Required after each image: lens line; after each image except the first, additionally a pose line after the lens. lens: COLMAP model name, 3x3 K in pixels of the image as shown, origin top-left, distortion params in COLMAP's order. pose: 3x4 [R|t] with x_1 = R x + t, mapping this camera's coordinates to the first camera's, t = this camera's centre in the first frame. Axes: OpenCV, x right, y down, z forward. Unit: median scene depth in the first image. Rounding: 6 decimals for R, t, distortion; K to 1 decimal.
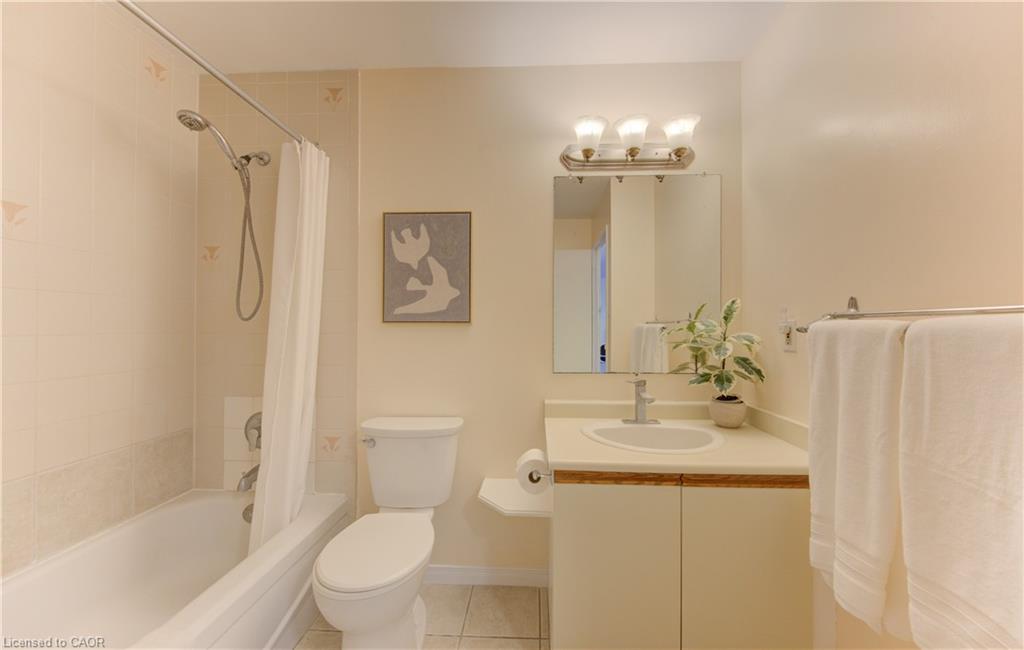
lens RADIAL K [[391.1, 0, 517.1], [0, 391.1, 319.3], [0, 0, 1]] dist [-0.000455, -0.000171]
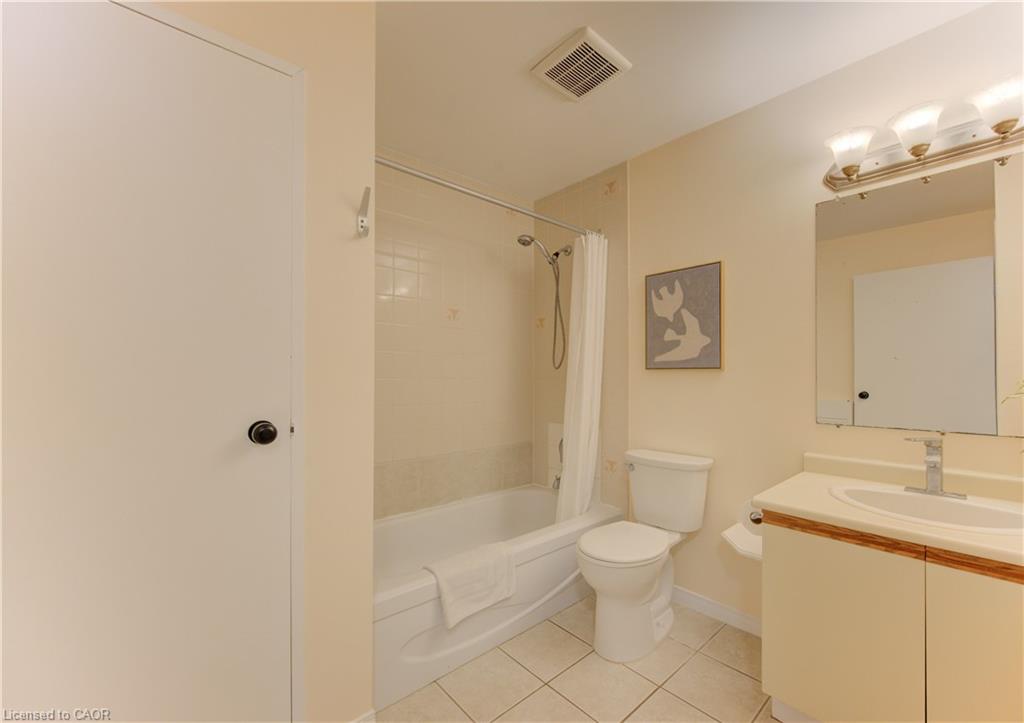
lens RADIAL K [[419.9, 0, 512.0], [0, 419.9, 361.5], [0, 0, 1]] dist [0.000554, 0.000000]
pose [[0.685045, -0.024935, -0.728074, 0.305632], [0.013305, 0.999676, -0.021718, 0.006704], [0.728379, 0.005191, 0.685154, -0.160708]]
